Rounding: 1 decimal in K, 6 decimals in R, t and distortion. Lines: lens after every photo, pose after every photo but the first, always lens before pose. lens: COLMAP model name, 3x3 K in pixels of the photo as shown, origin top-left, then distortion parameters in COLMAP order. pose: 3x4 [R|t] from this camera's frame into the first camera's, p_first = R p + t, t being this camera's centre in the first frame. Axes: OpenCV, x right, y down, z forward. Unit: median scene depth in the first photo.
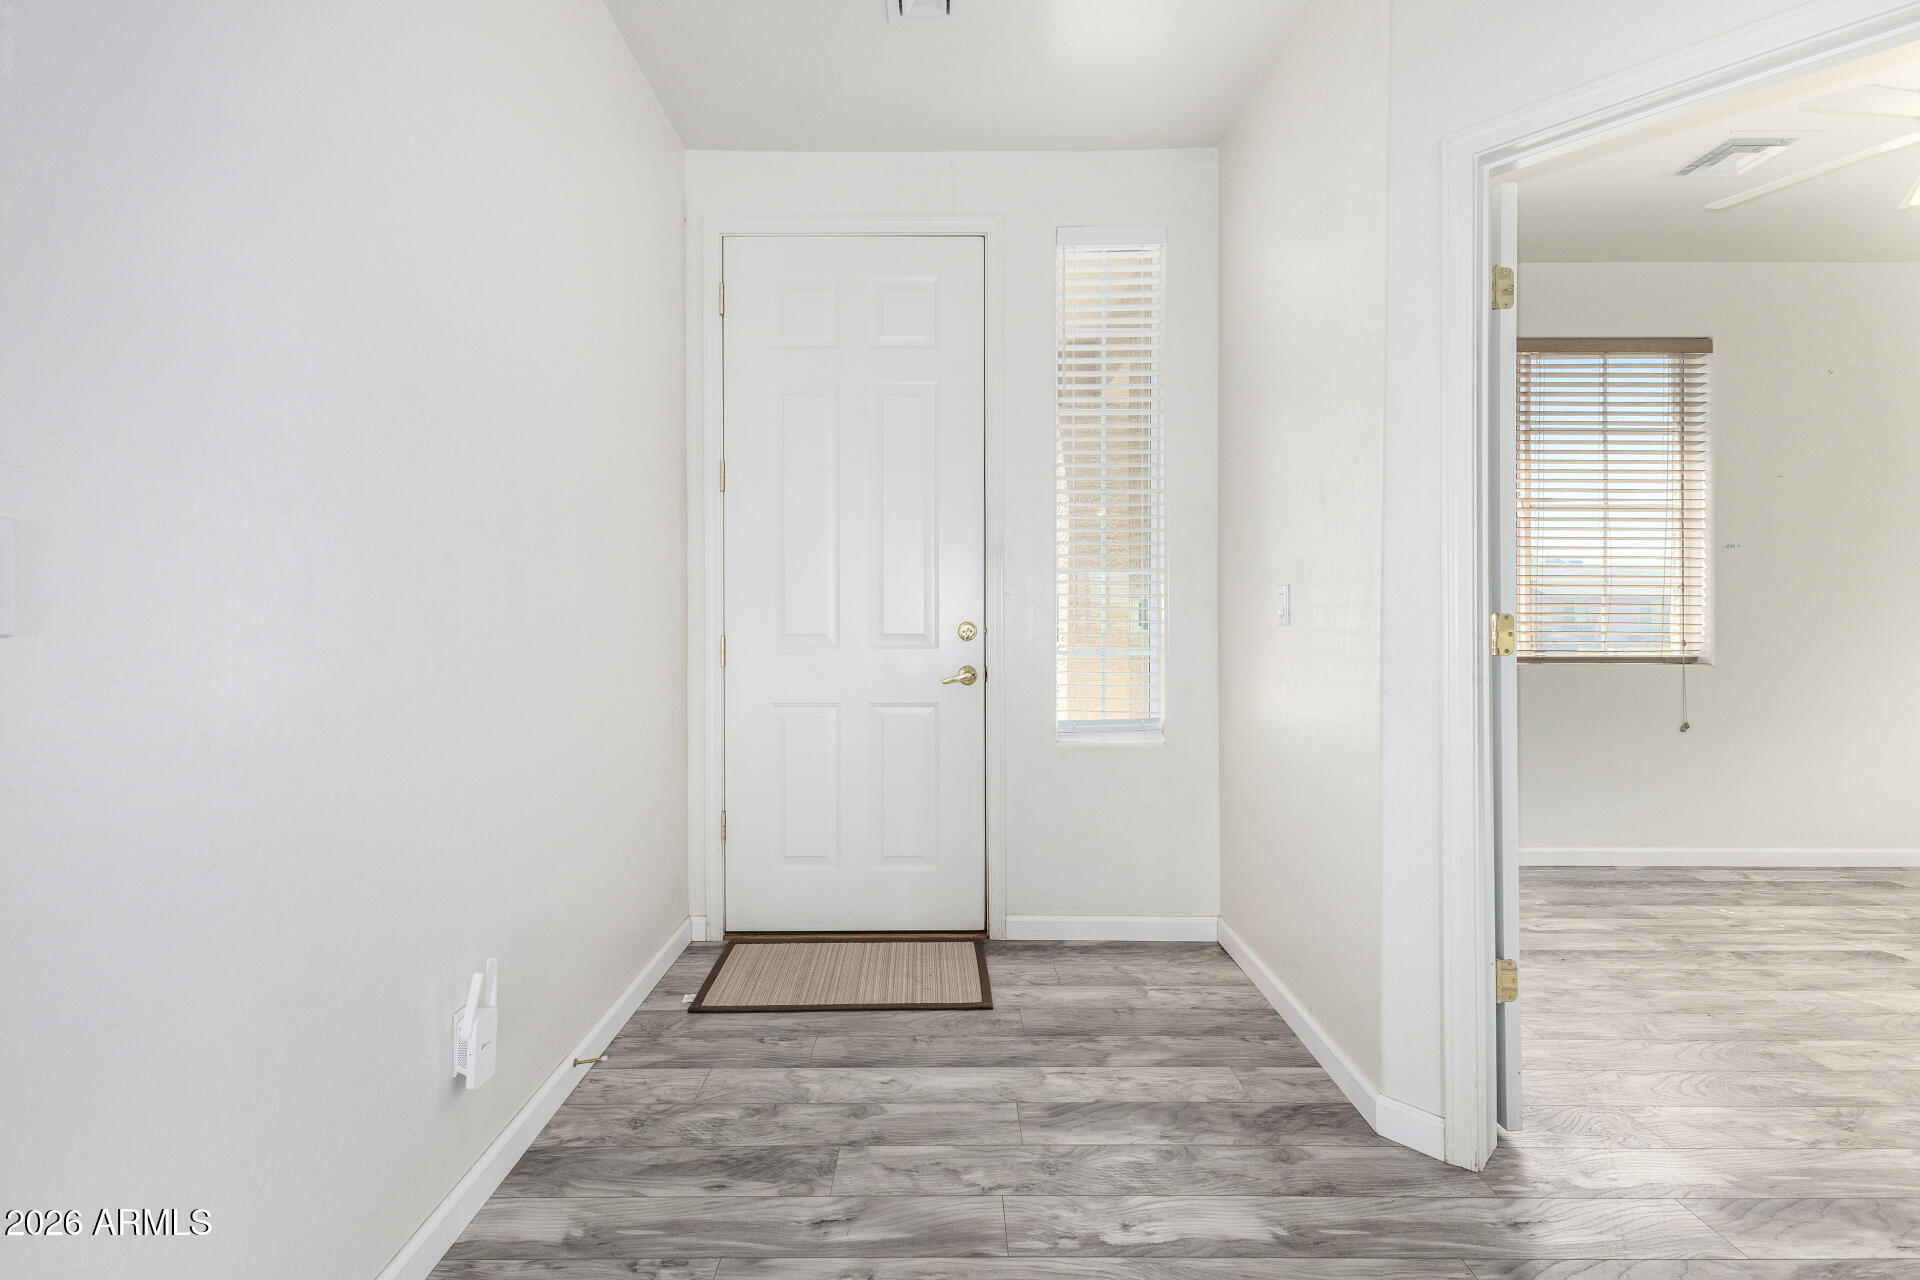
lens RADIAL K [[832.0, 0, 931.9], [0, 832.0, 616.9], [0, 0, 1]] dist [0.017143, -0.007558]
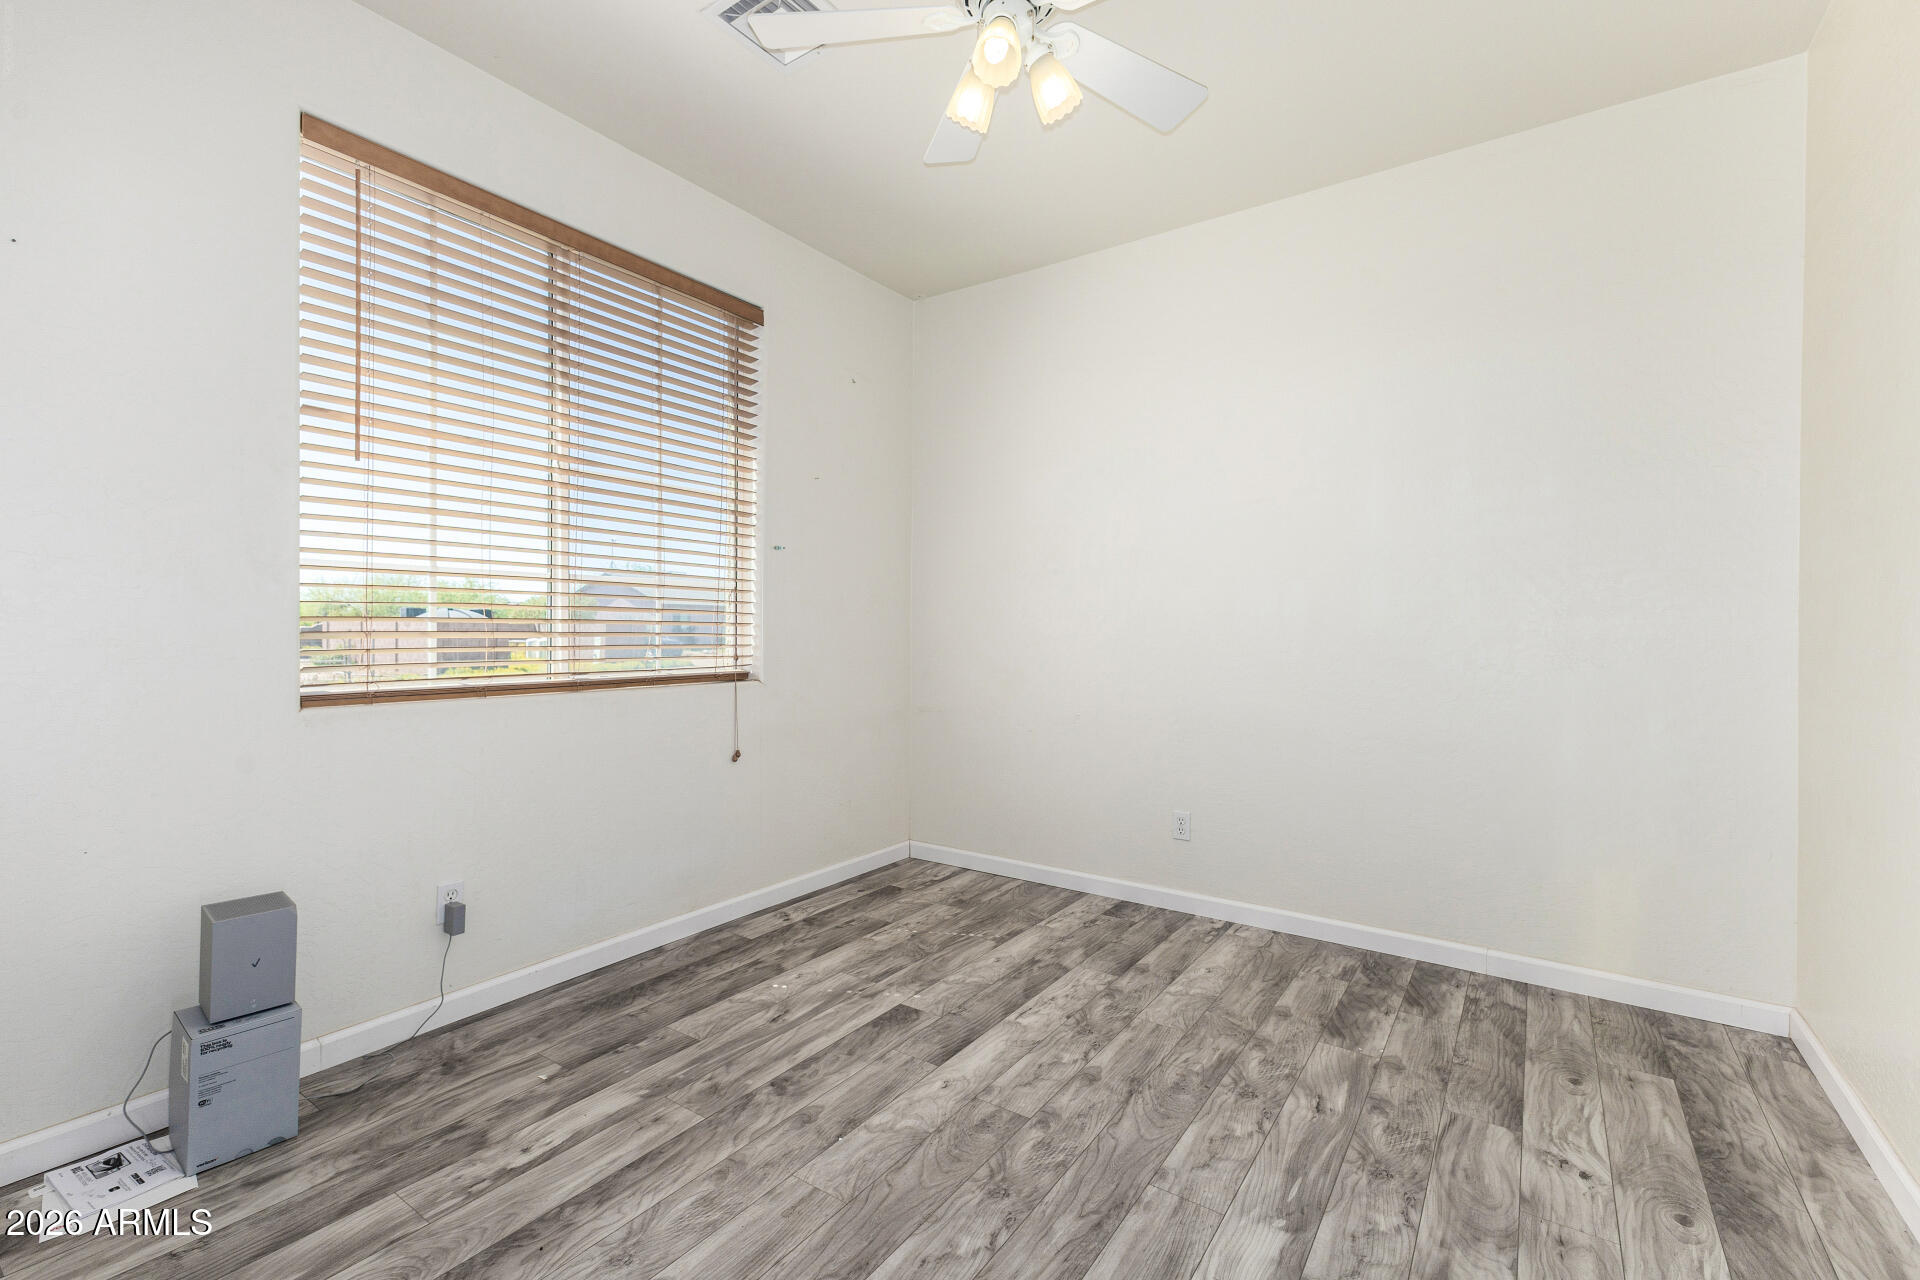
lens RADIAL K [[832.0, 0, 966.0], [0, 832.0, 628.7], [0, 0, 1]] dist [0.017143, -0.007558]
pose [[0.558074, 0.002883, 0.829786, 0.404518], [-0.007575, 0.999970, 0.001620, -0.000745], [-0.829756, -0.007190, 0.558080, 0.417716]]
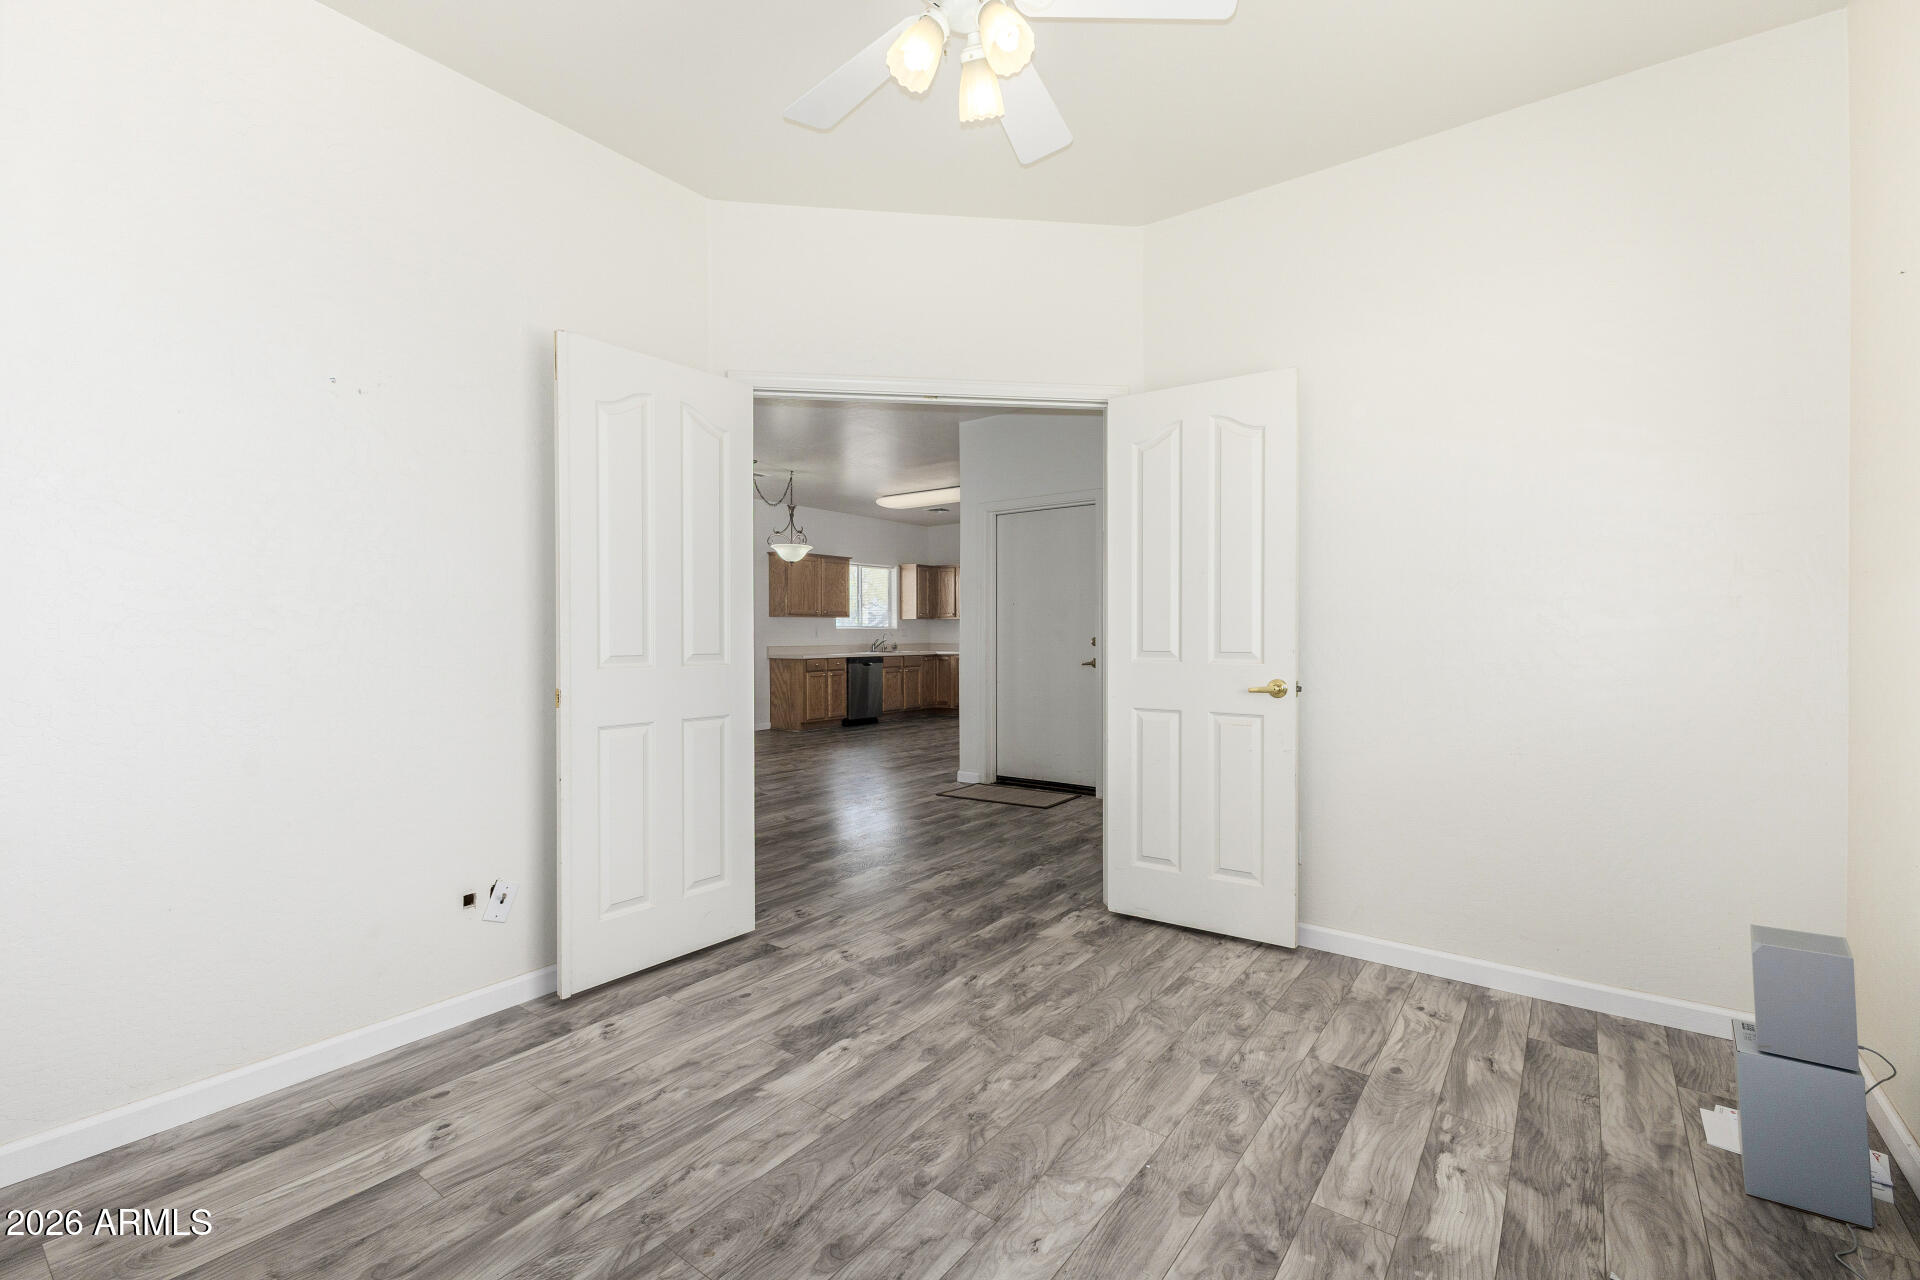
lens RADIAL K [[832.0, 0, 973.8], [0, 832.0, 628.8], [0, 0, 1]] dist [0.017143, -0.007558]
pose [[-0.579144, -0.003142, -0.815219, 1.381266], [0.004321, 0.999967, -0.006924, 0.002003], [0.815214, -0.007533, -0.579111, 1.063935]]
